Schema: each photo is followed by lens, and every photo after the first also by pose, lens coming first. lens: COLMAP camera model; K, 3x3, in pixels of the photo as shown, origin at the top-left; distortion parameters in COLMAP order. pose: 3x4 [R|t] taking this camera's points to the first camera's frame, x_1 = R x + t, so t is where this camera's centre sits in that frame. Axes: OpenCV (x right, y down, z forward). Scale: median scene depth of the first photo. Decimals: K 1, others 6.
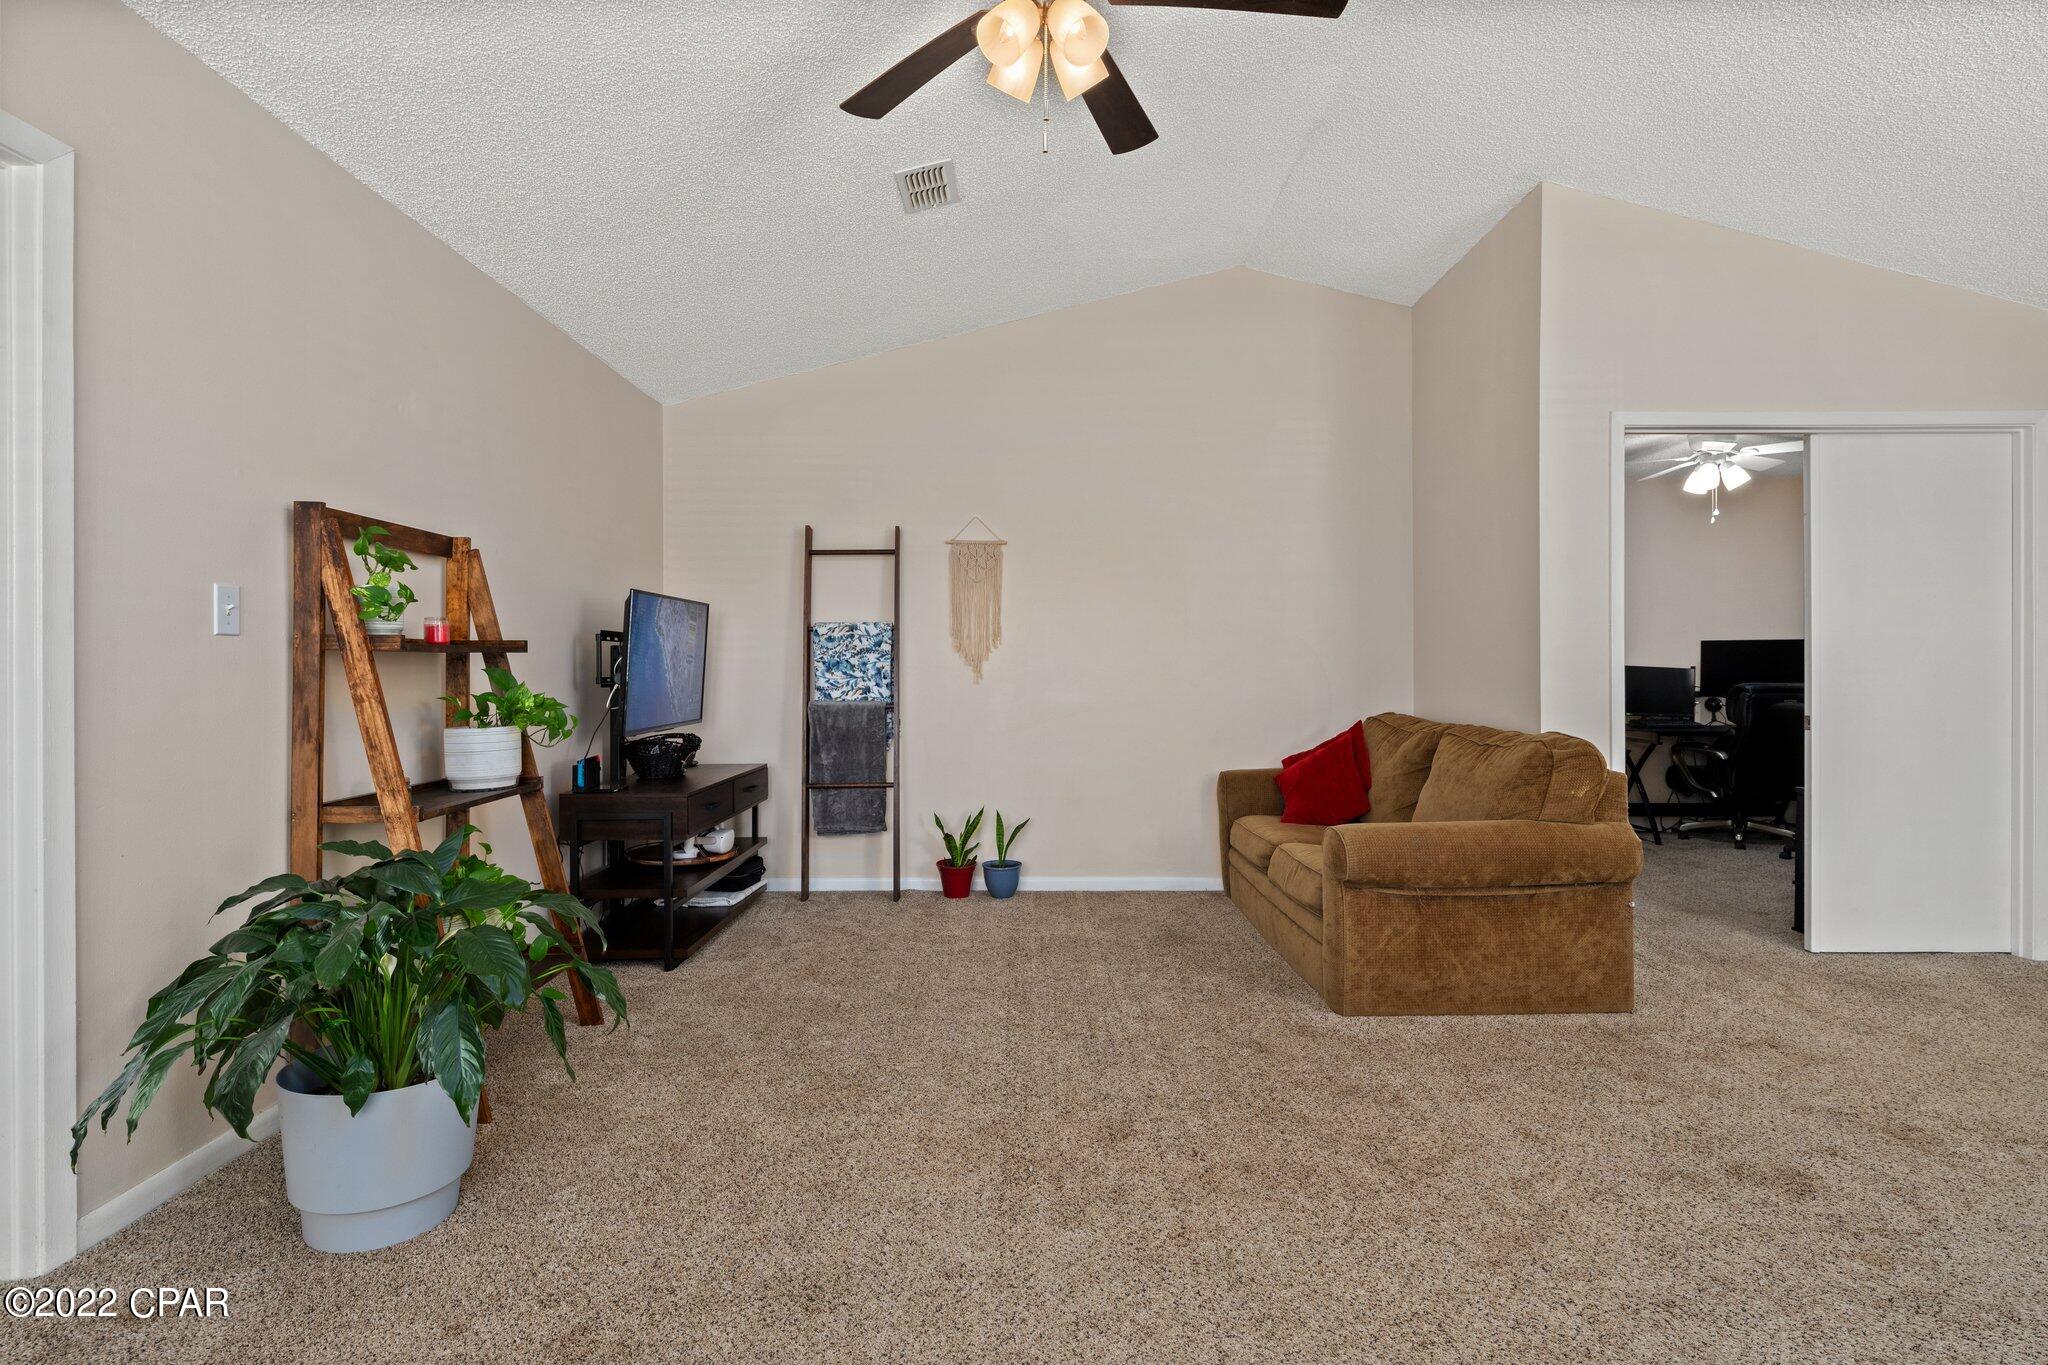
lens RADIAL K [[1014.8, 0, 1028.8], [0, 1014.8, 676.0], [0, 0, 1]] dist [0.001454, -0.000451]
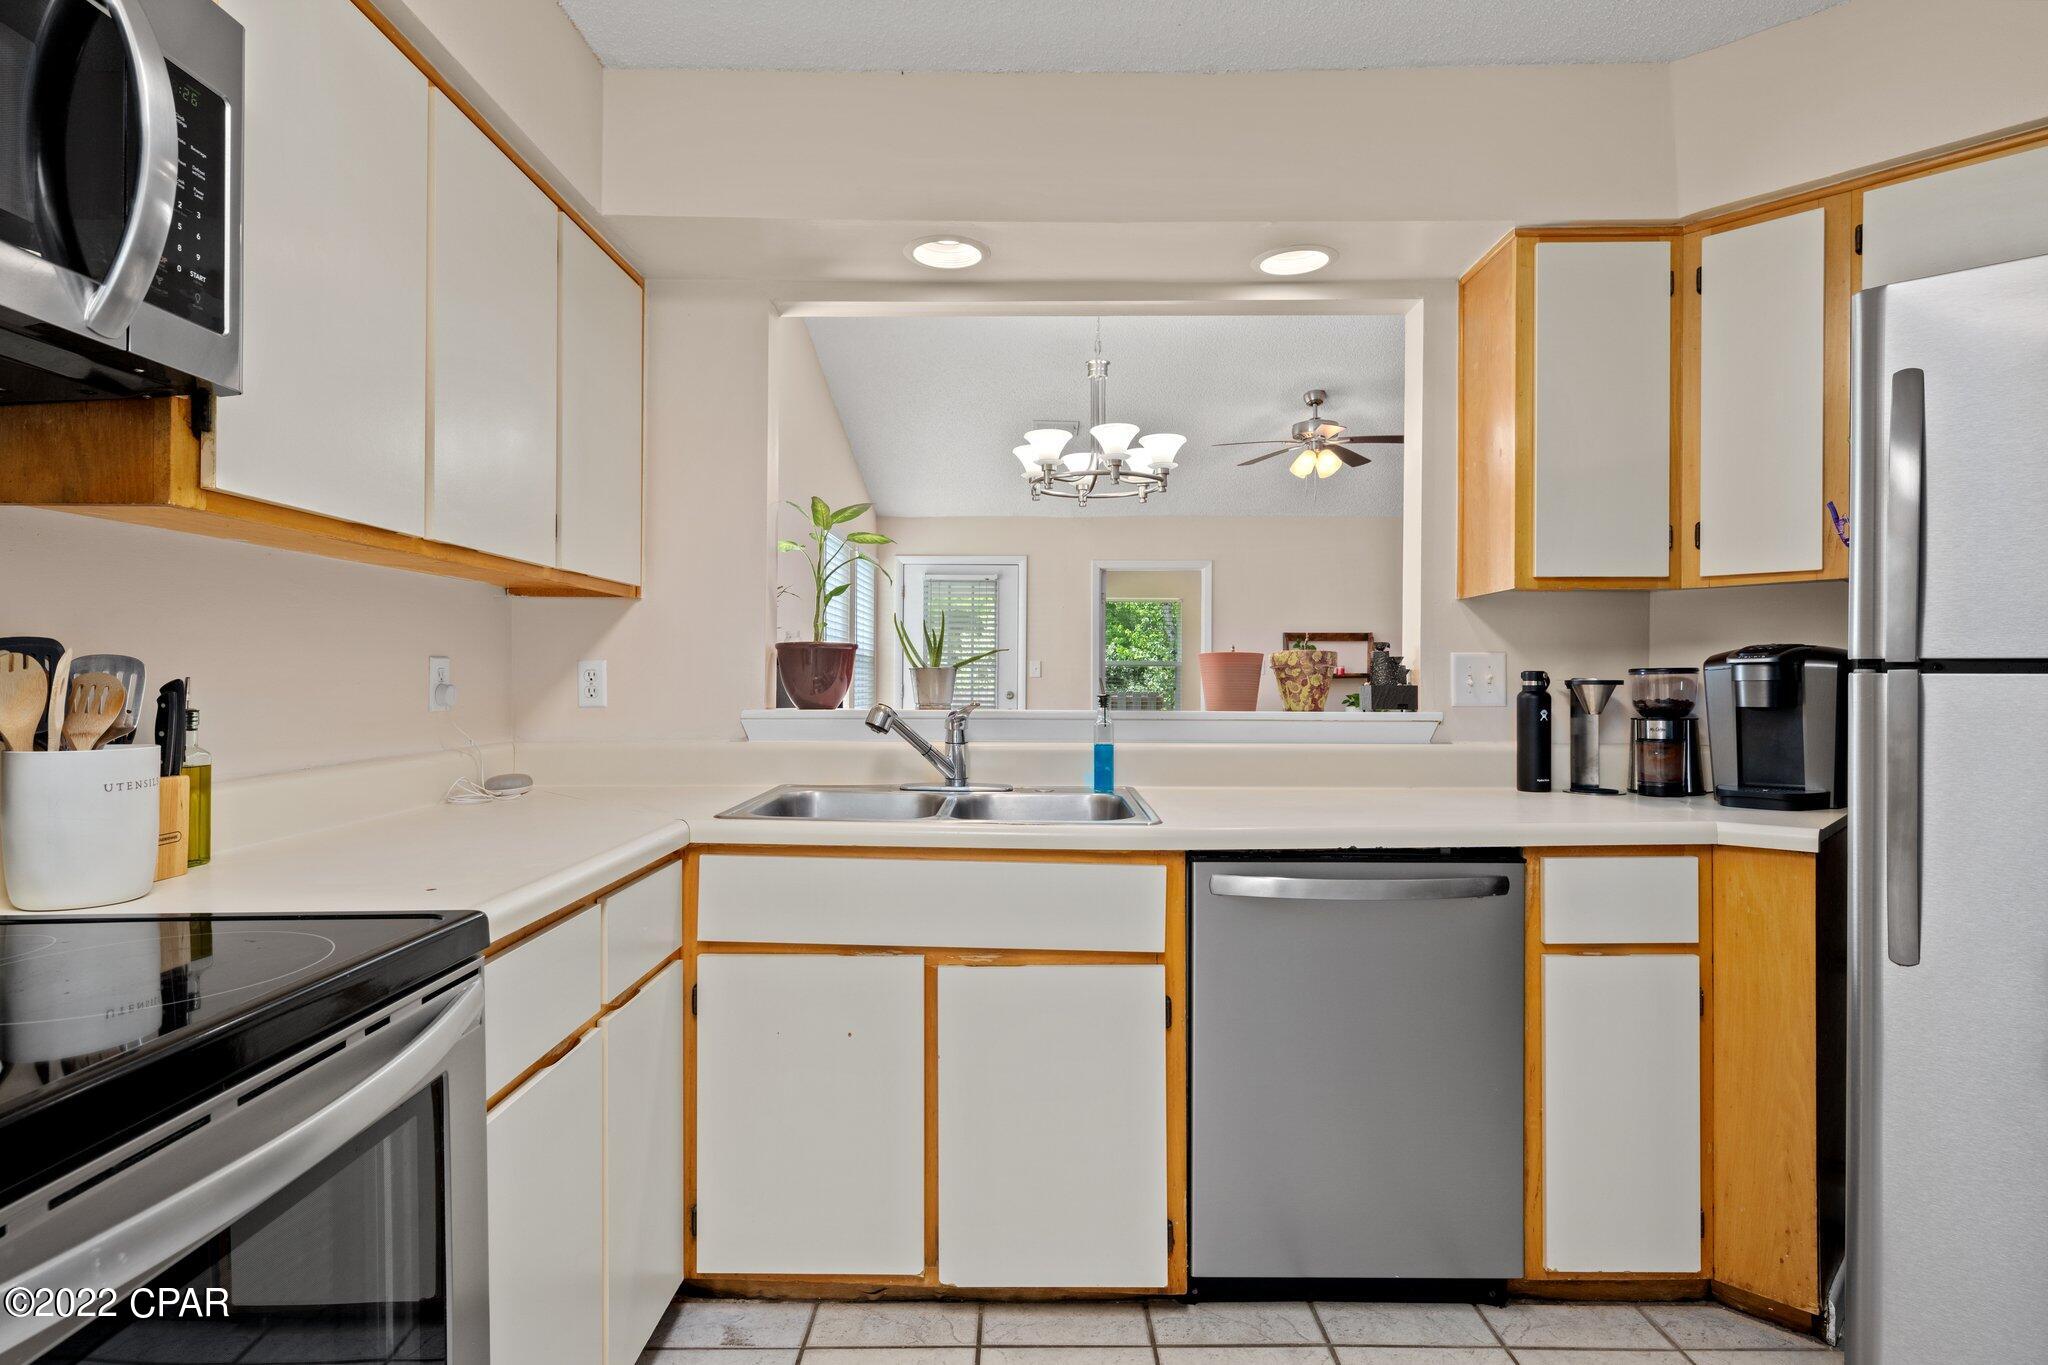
lens RADIAL K [[1088.0, 0, 1024.0], [0, 1088.0, 682.5], [0, 0, 1]] dist [-0.000519, 0.000076]
pose [[-0.007557, 0.002367, -0.999969, 1.376648], [-0.005985, 0.999979, 0.002412, -0.008362], [0.999954, 0.006003, -0.007542, 0.097330]]
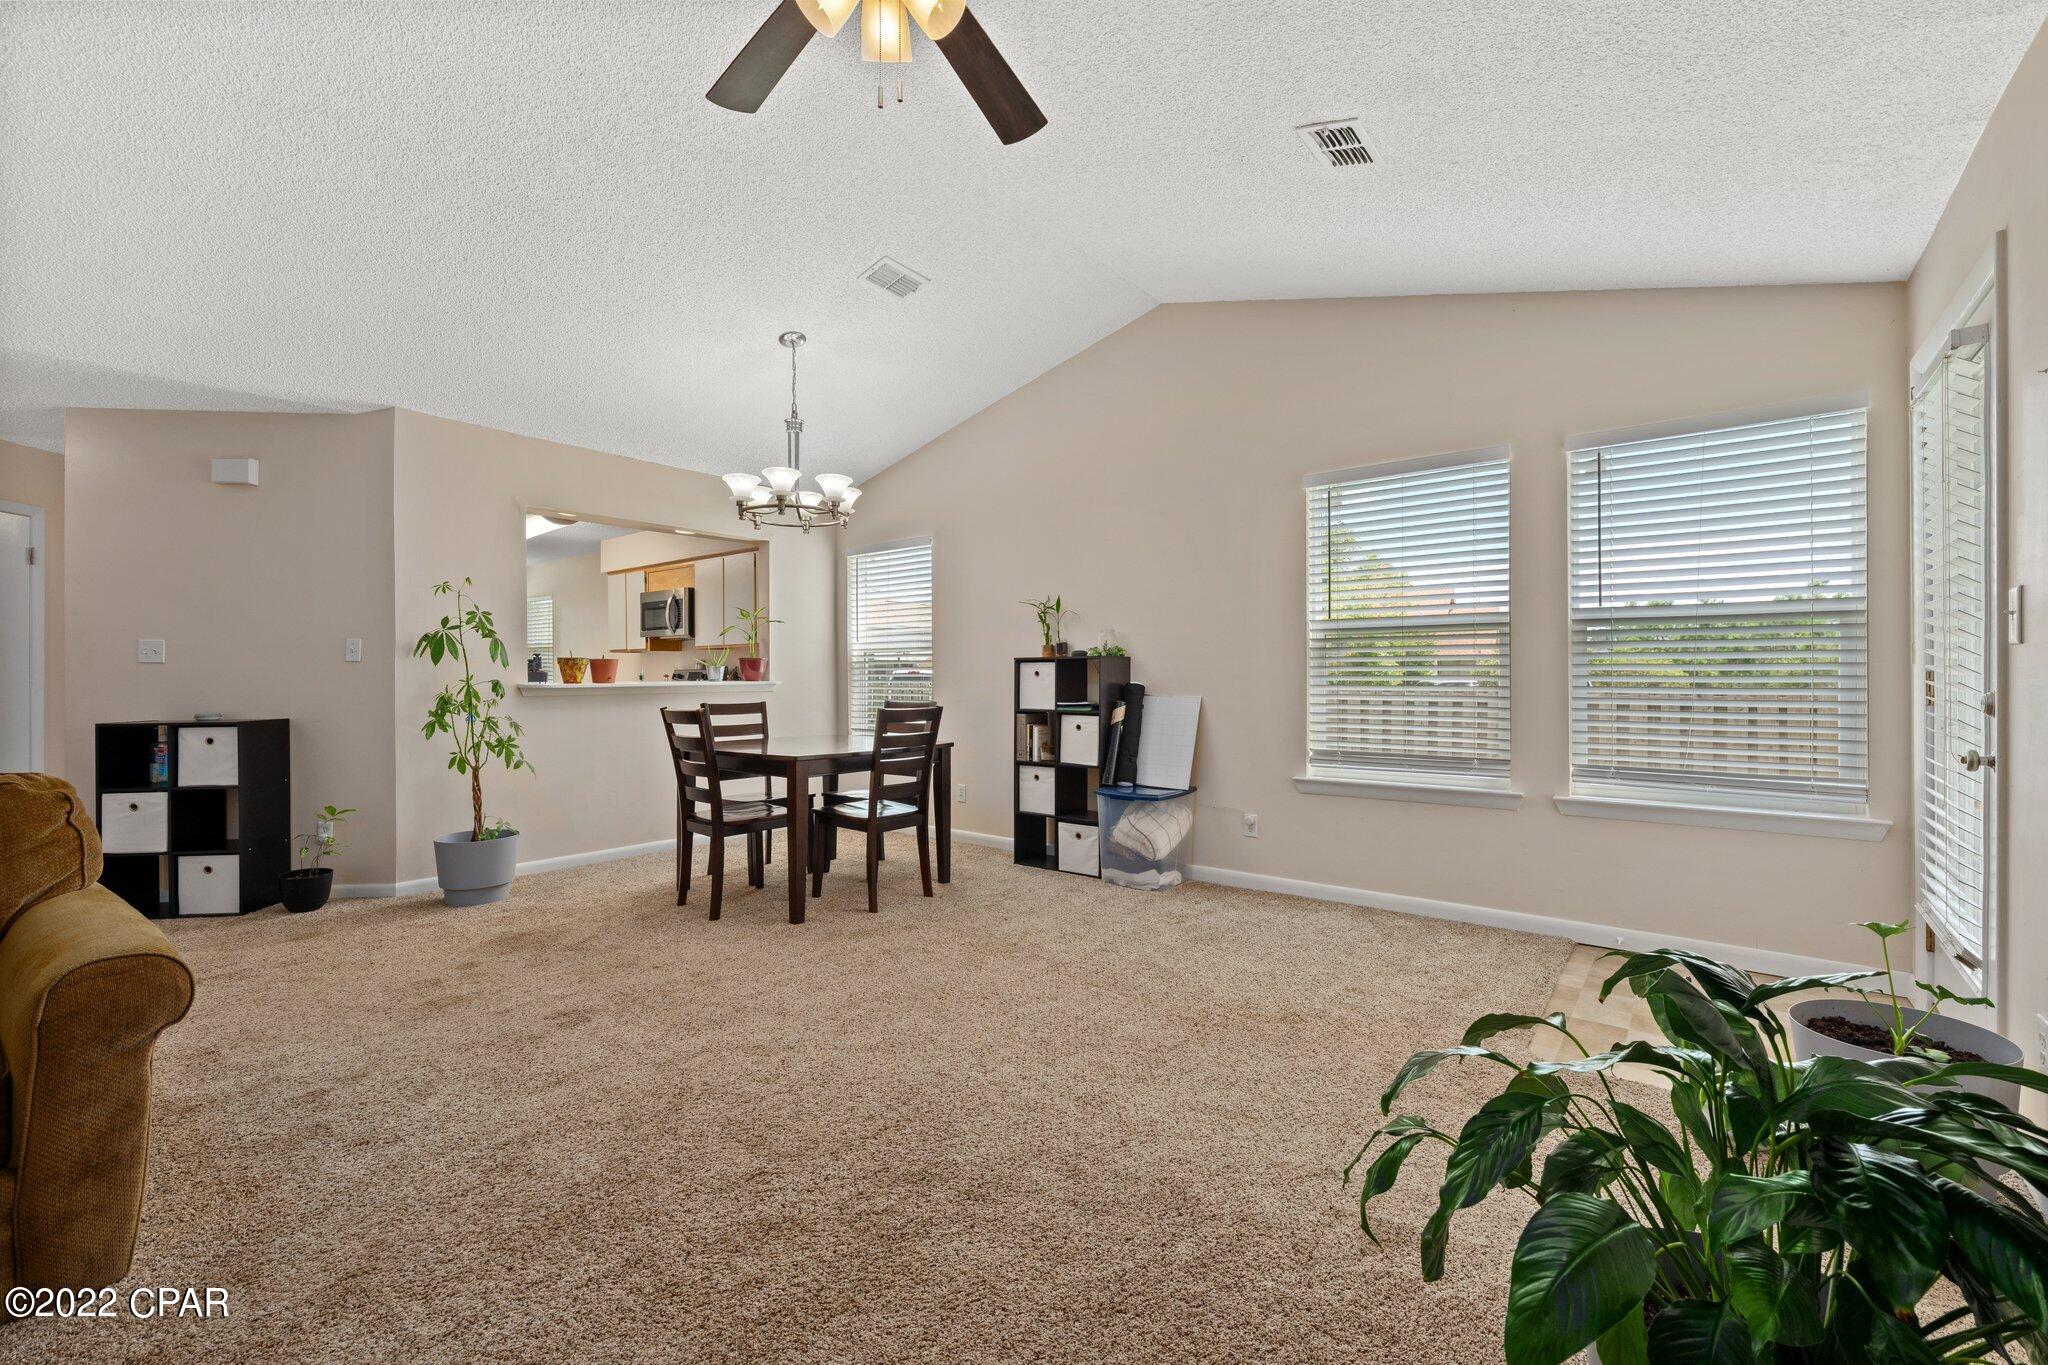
lens RADIAL K [[841.8, 0, 1030.8], [0, 841.8, 680.8], [0, 0, 1]] dist [-0.000326, -0.000118]
pose [[-0.784326, -0.000377, 0.620349, -0.249794], [0.004262, 0.999973, 0.005996, -0.002079], [-0.620334, 0.007347, -0.784303, 0.685901]]
